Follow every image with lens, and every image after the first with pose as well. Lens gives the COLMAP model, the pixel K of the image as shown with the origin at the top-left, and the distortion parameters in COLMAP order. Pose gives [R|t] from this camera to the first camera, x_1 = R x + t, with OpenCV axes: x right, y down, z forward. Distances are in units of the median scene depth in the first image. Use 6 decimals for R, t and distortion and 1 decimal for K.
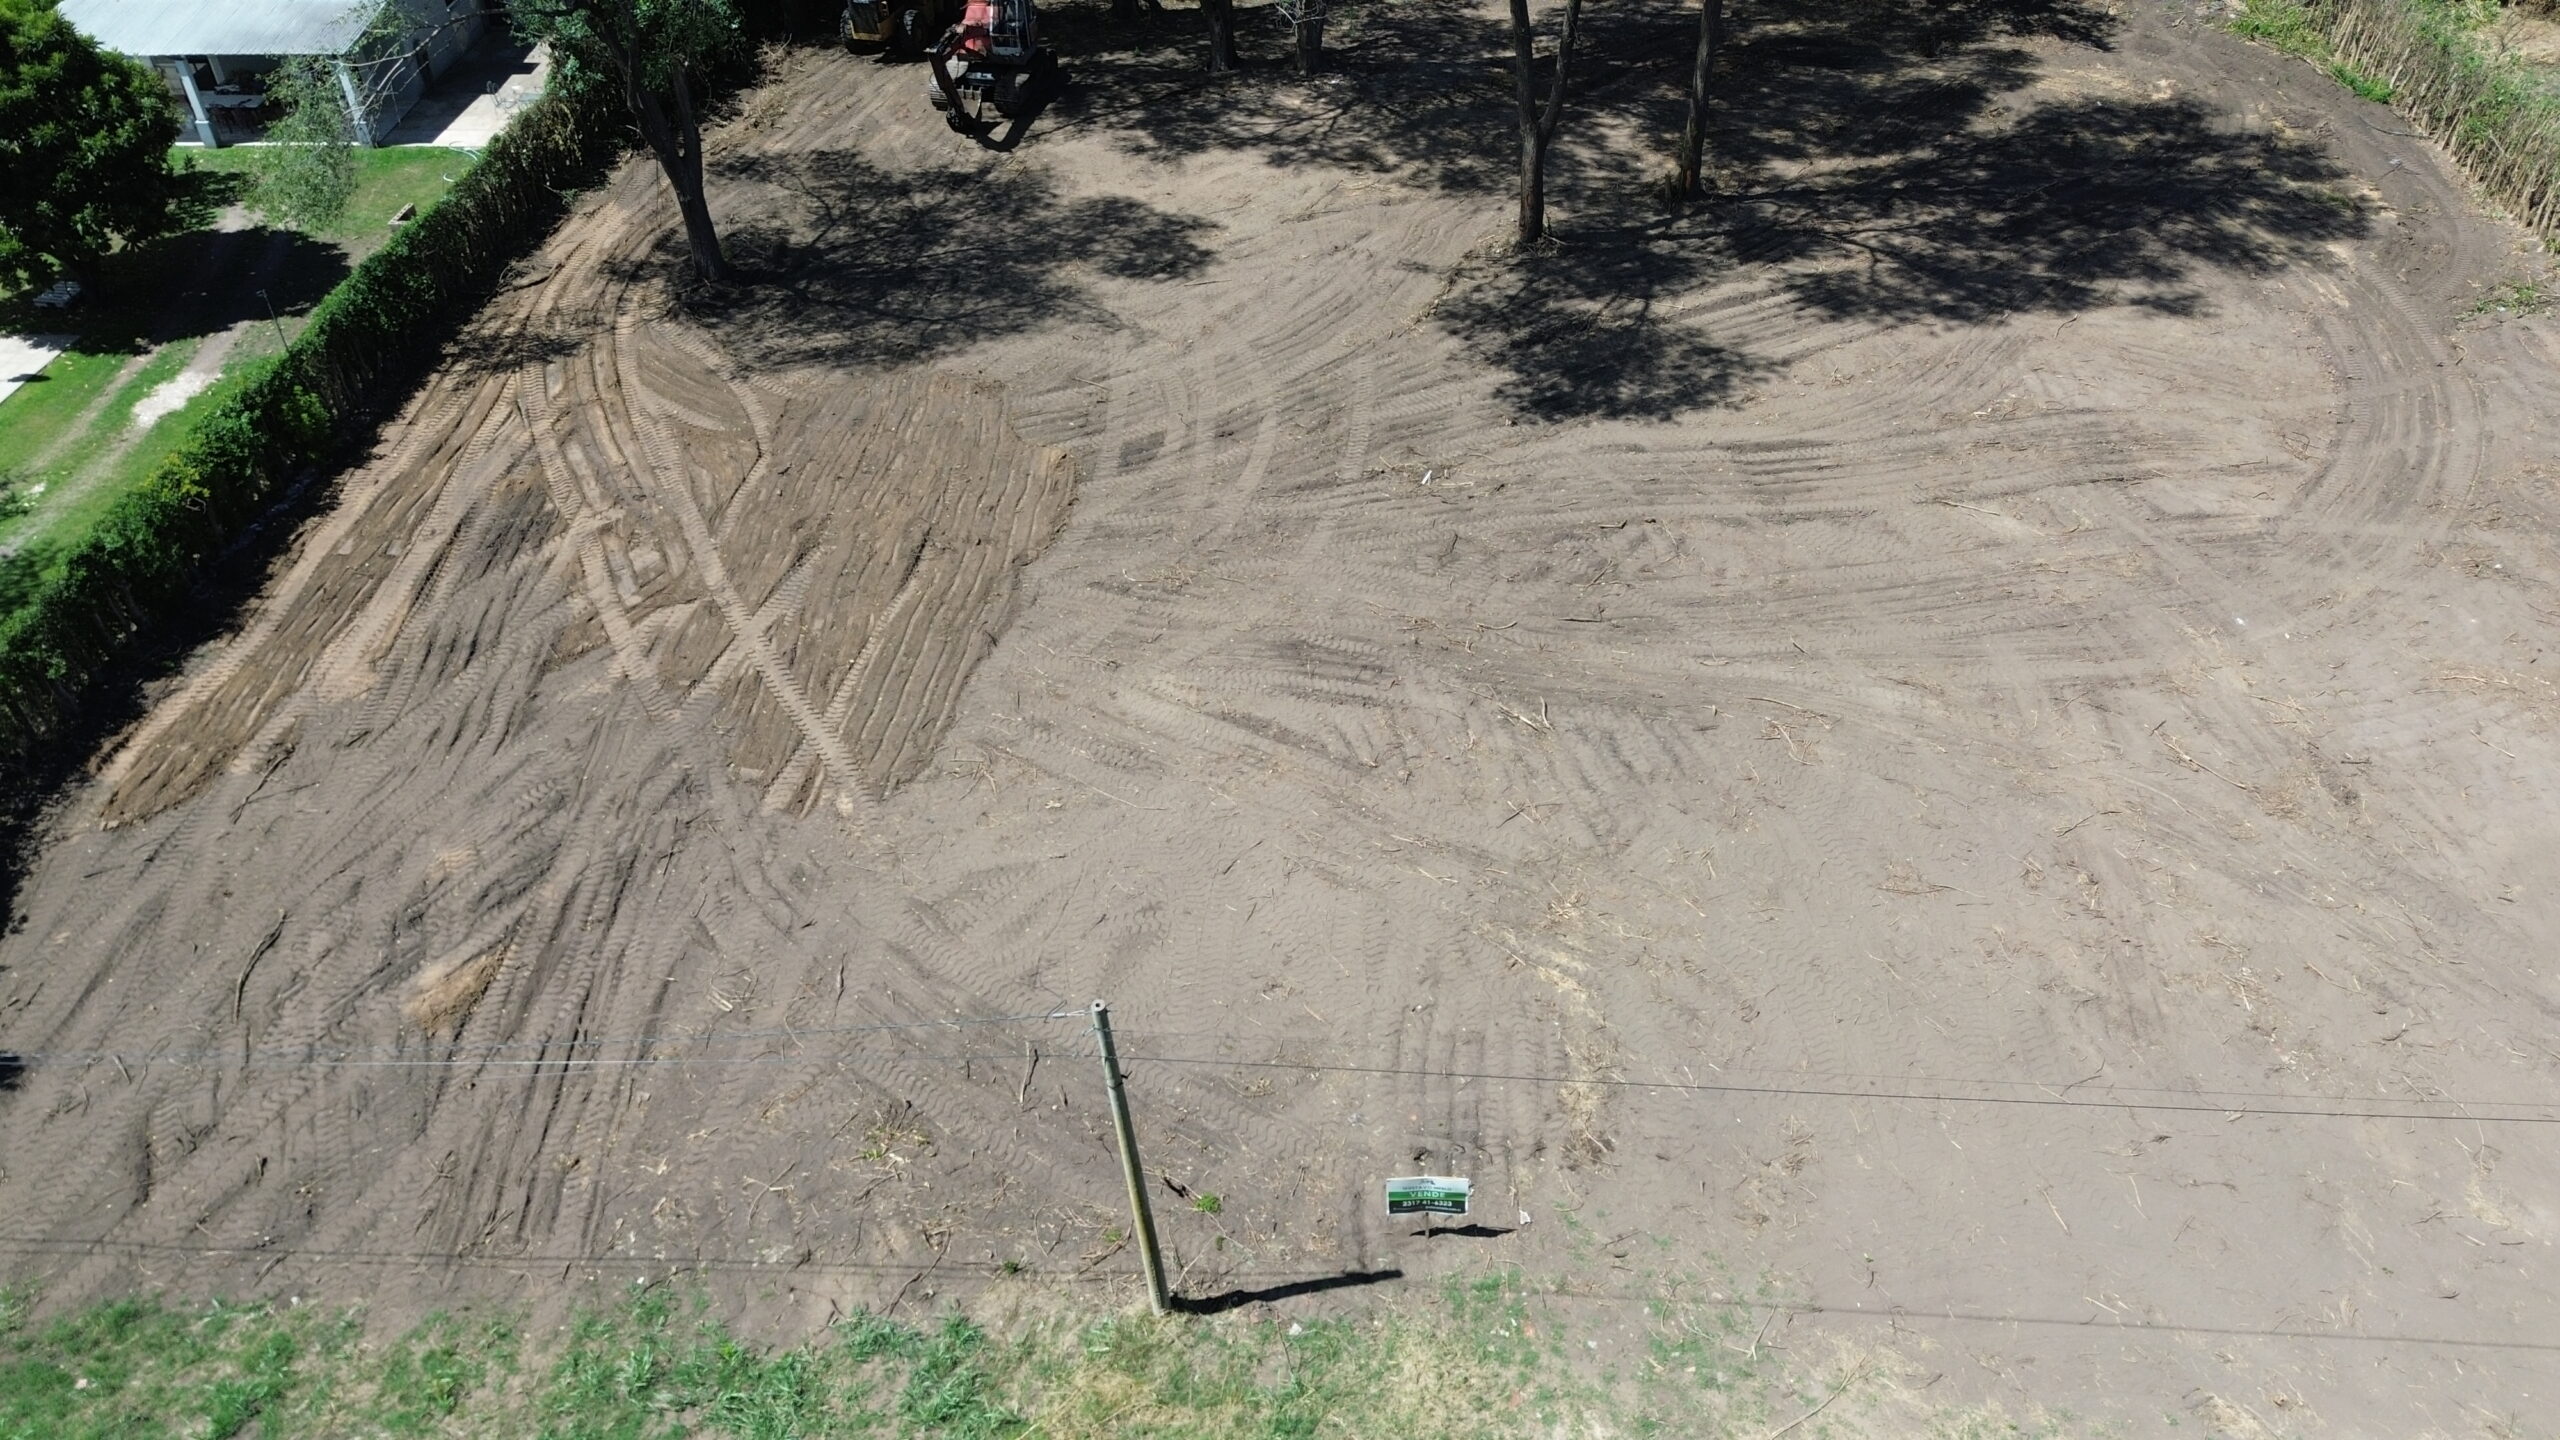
lens RADIAL K [[1829.7, 0, 1280.0], [0, 1829.7, 720.0], [0, 0, 1]] dist [0.096158, -0.109856]
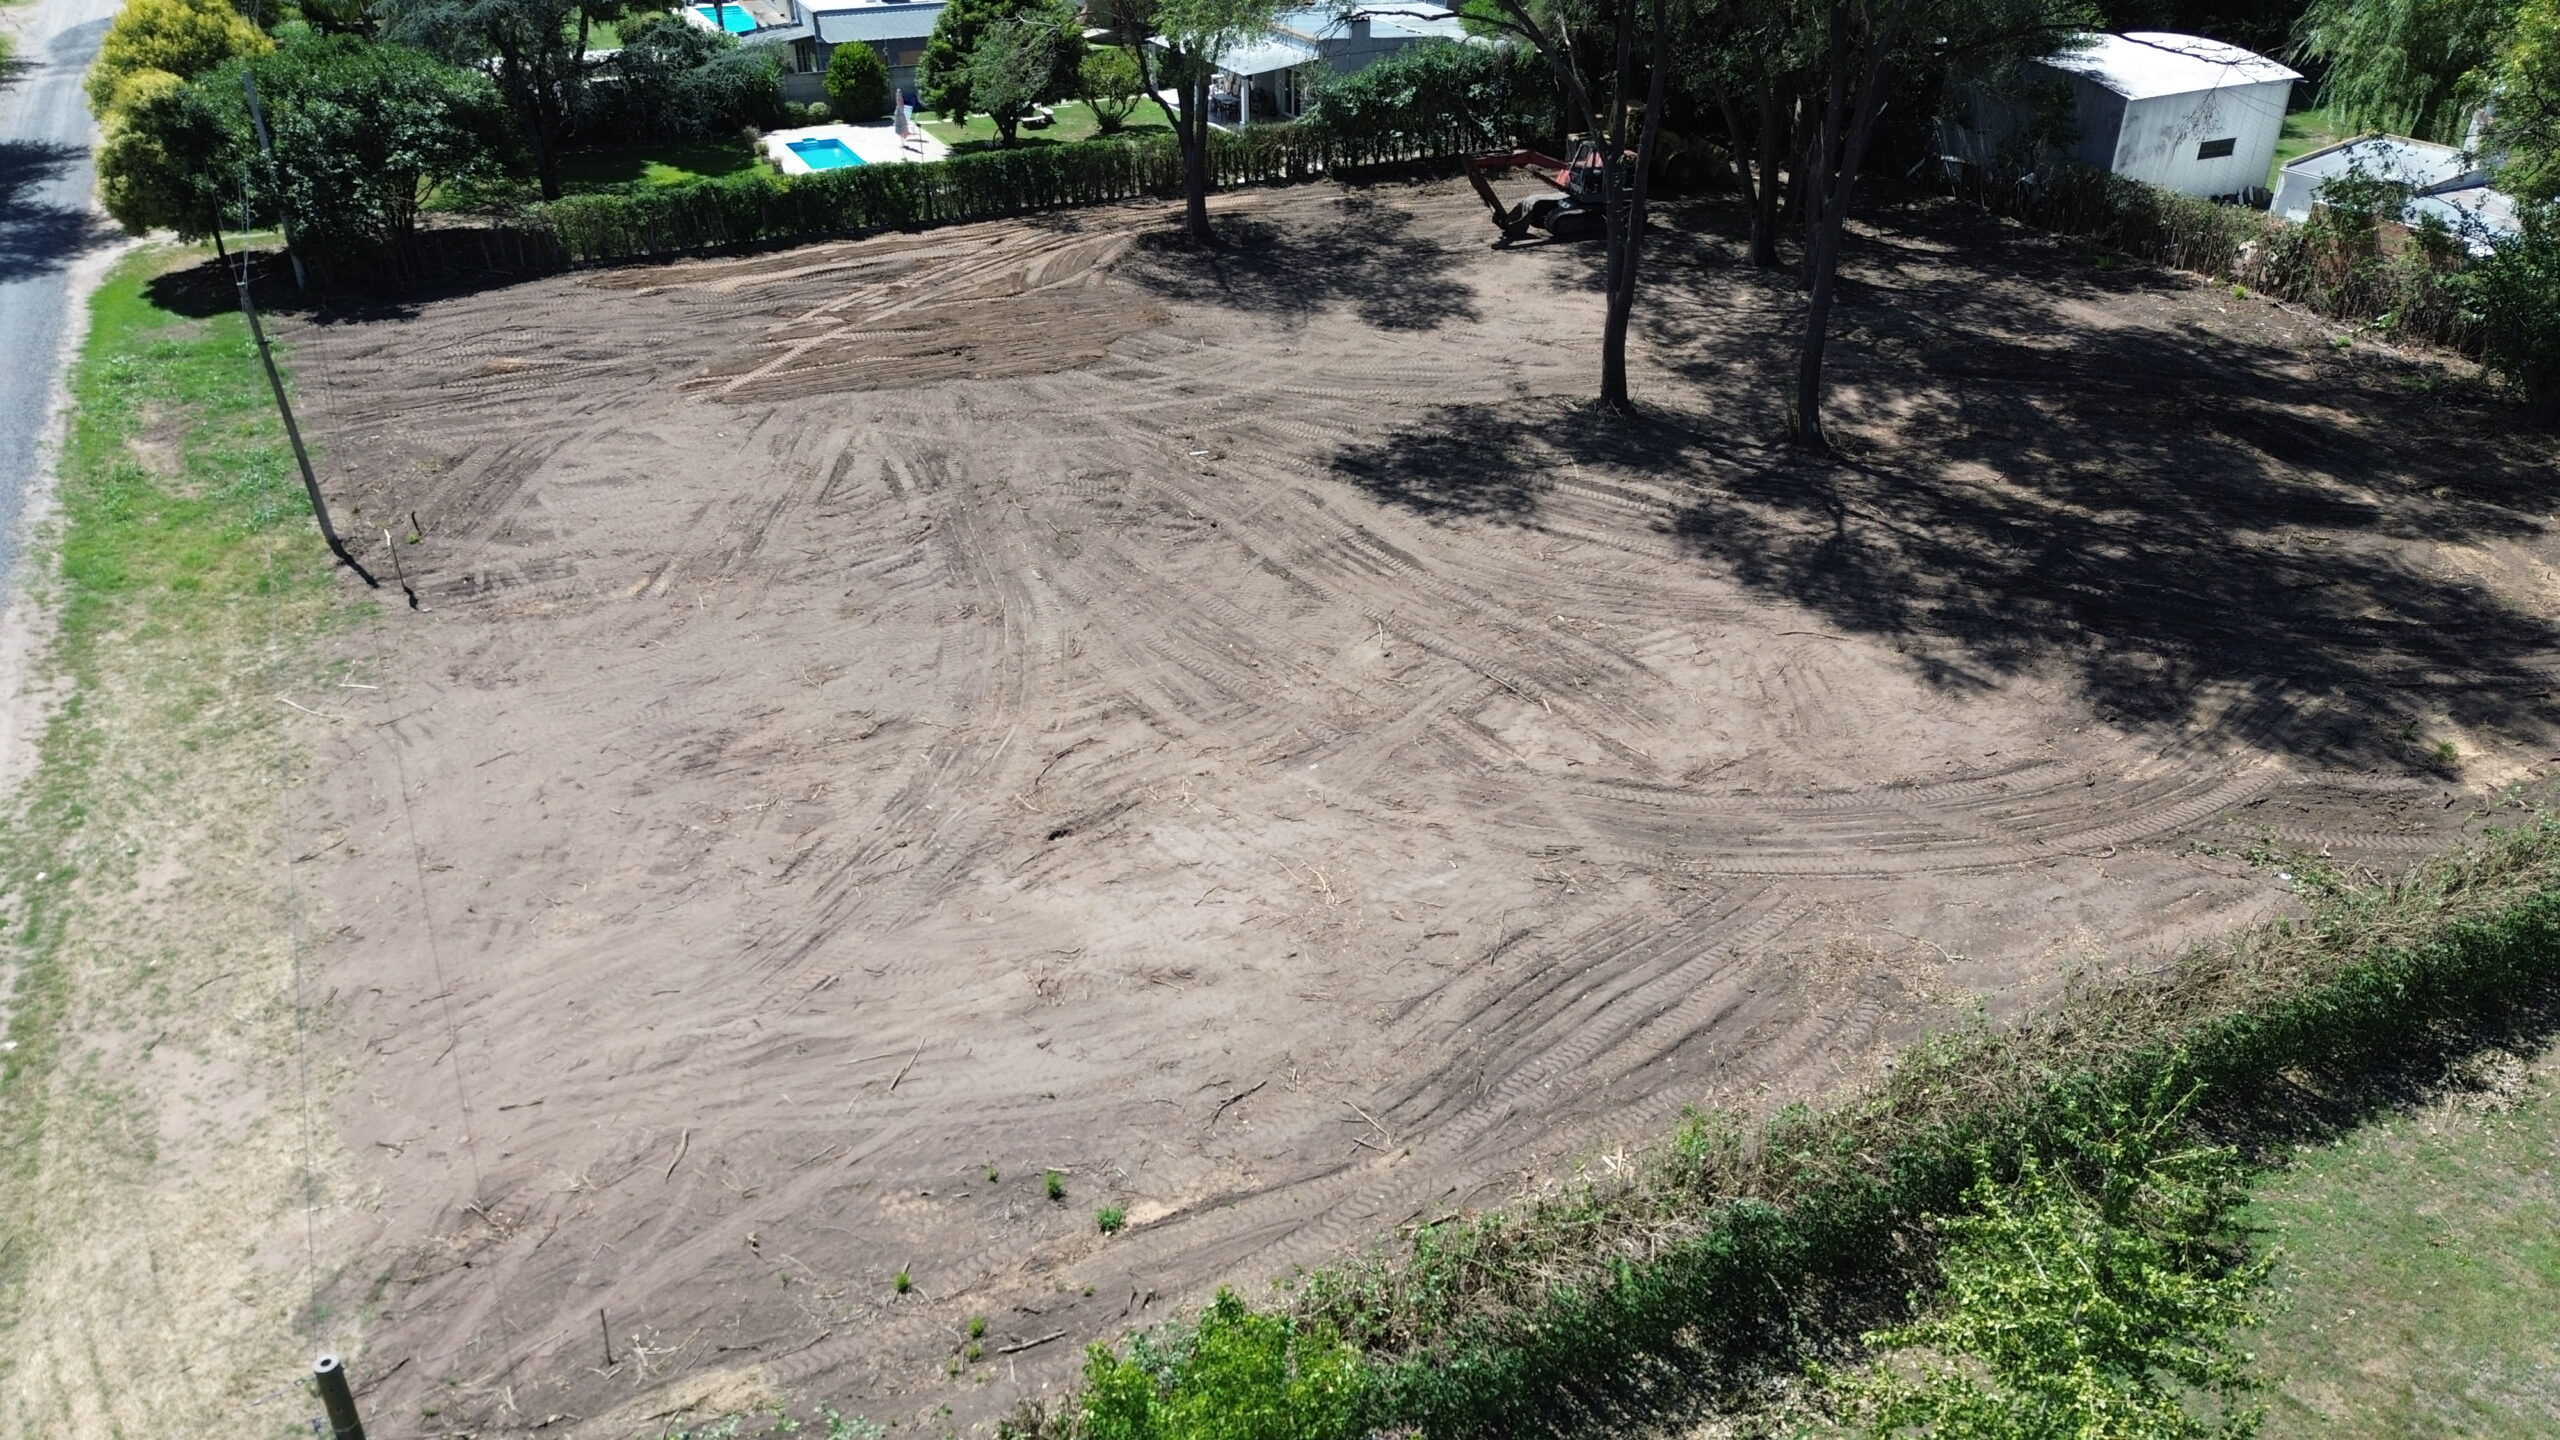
lens RADIAL K [[1822.7, 0, 1283.4], [0, 1822.7, 727.1], [0, 0, 1]] dist [0.074991, -0.069145]
pose [[0.492954, 0.444976, -0.747658, 1.091530], [-0.549719, 0.825364, 0.128776, -0.166330], [0.674393, 0.347521, 0.651478, 0.299751]]
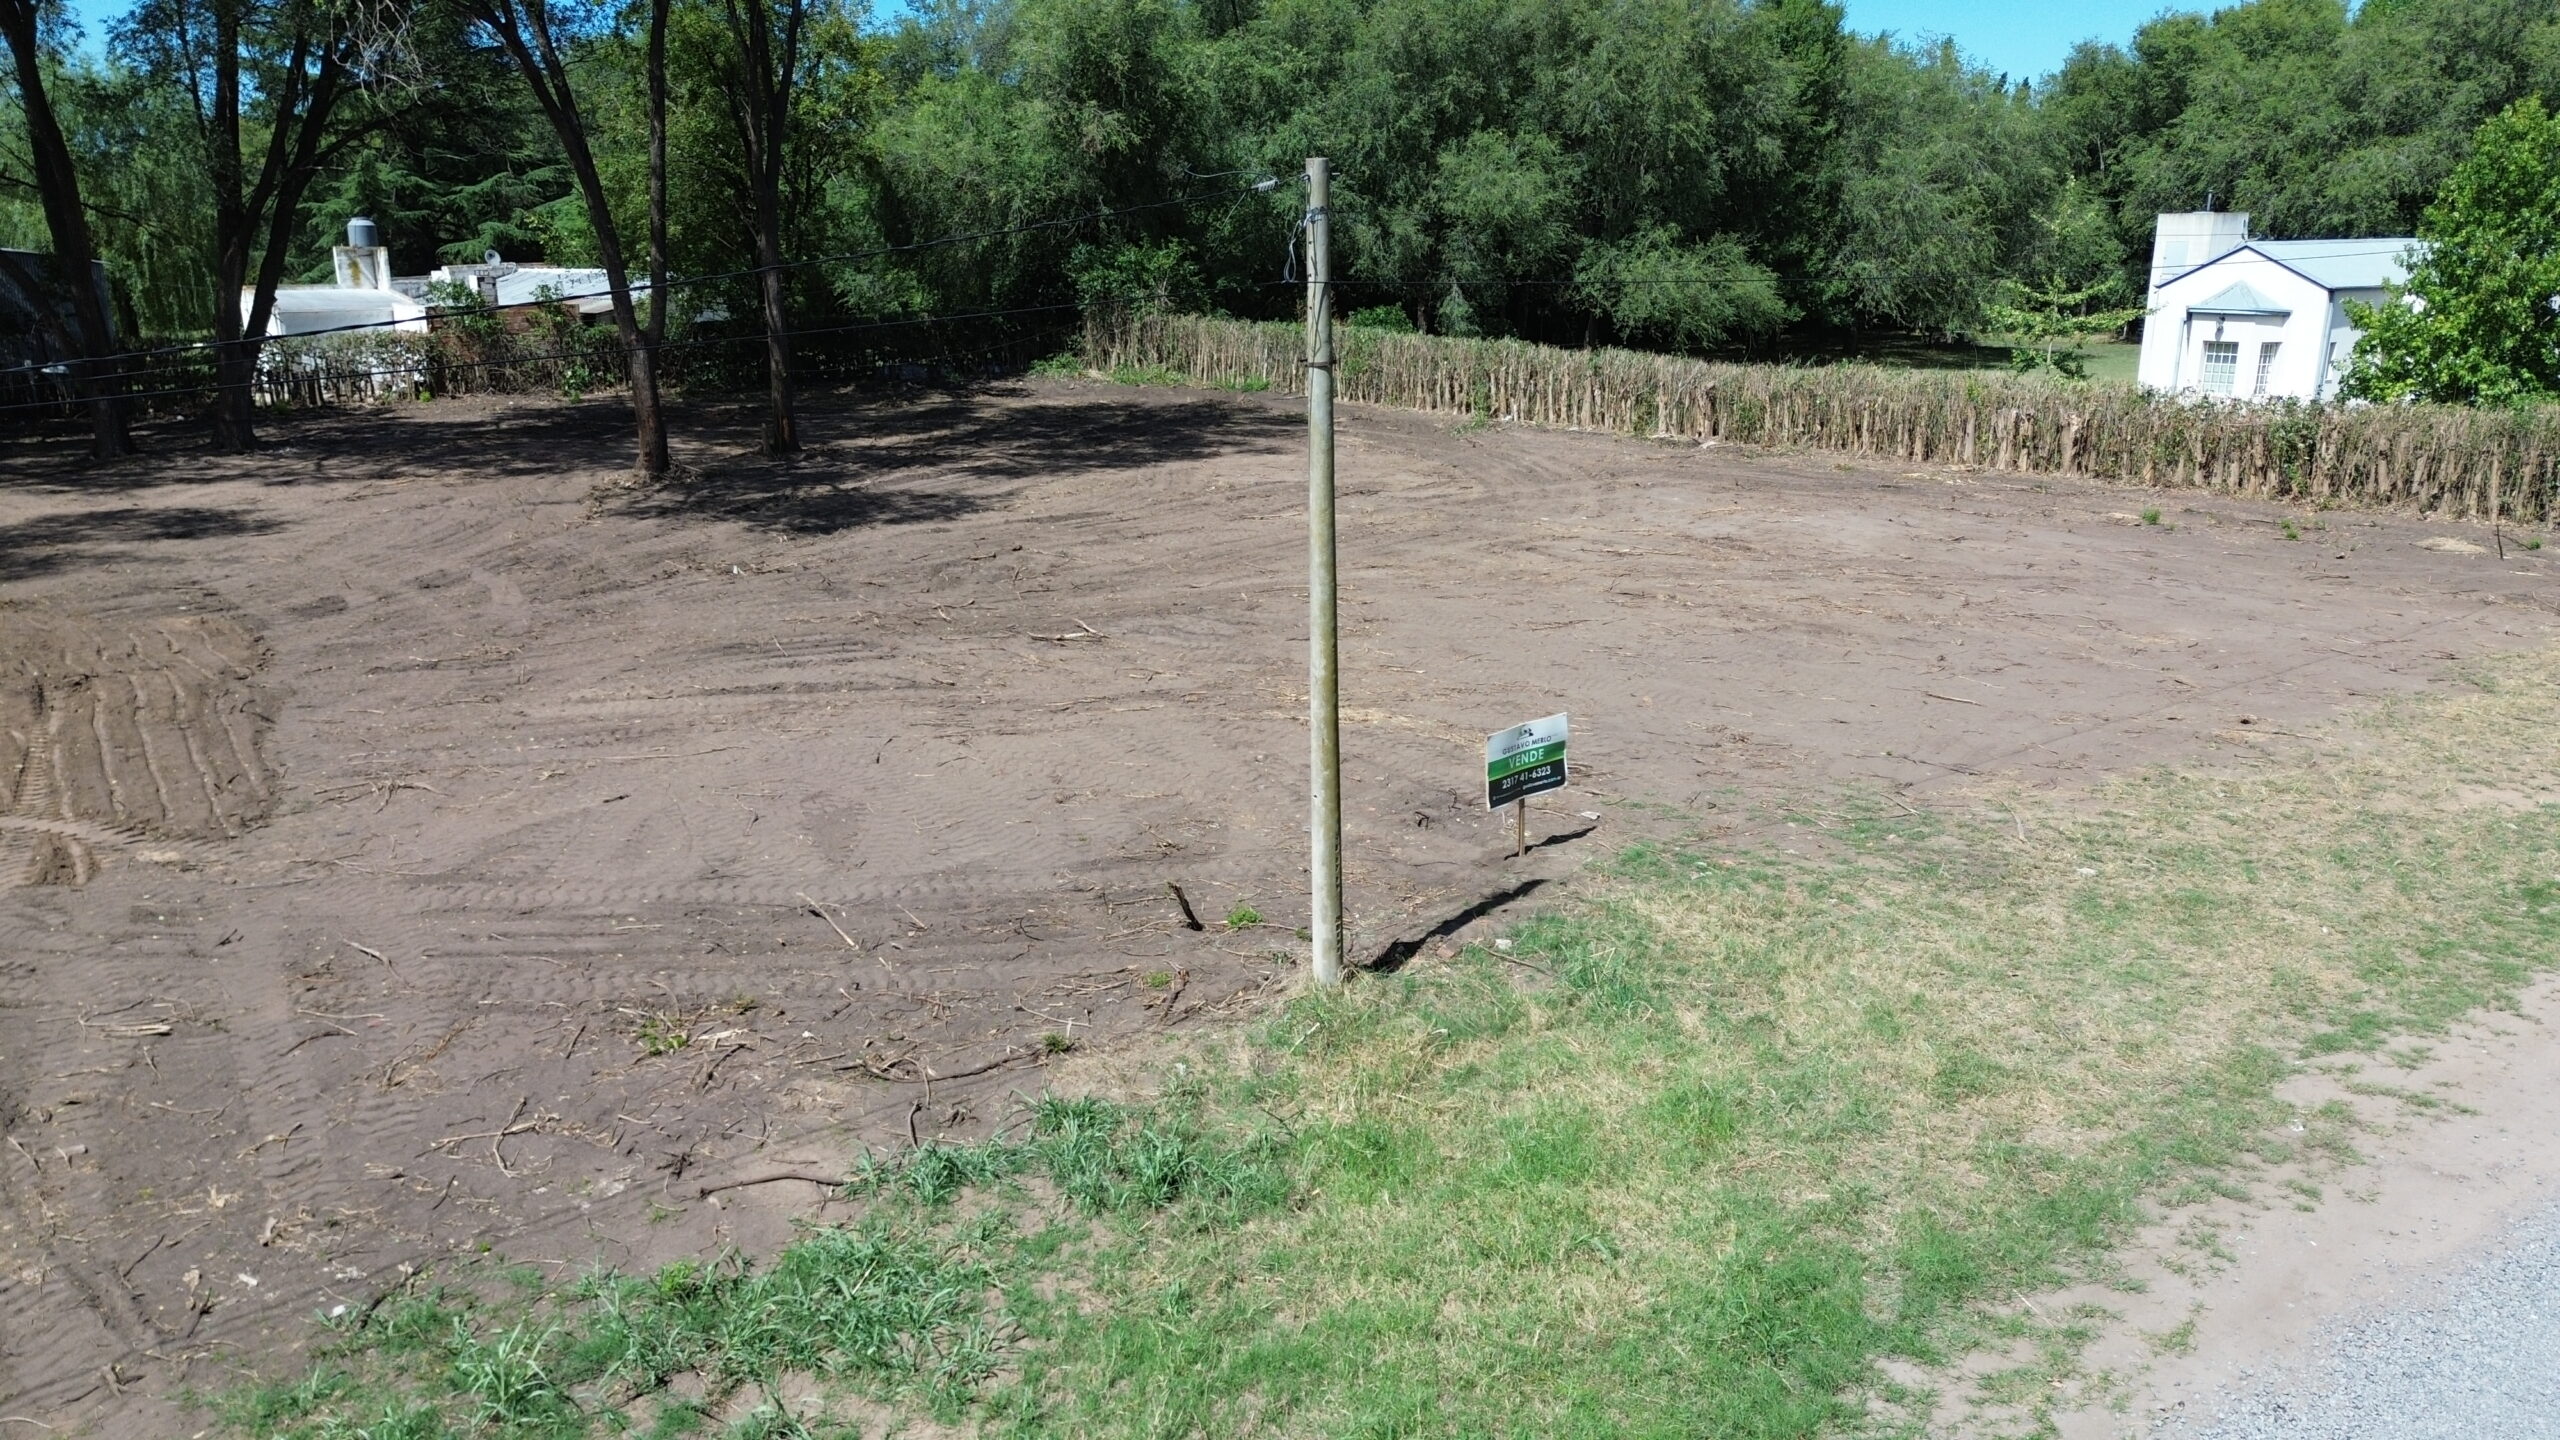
lens RADIAL K [[1818.4, 0, 1286.7], [0, 1818.4, 726.3], [0, 0, 1]] dist [0.086564, -0.091507]
pose [[0.750889, -0.167708, 0.638780, -0.261350], [0.416079, 0.871259, -0.260359, 0.234929], [-0.512879, 0.461283, 0.723998, 0.320481]]
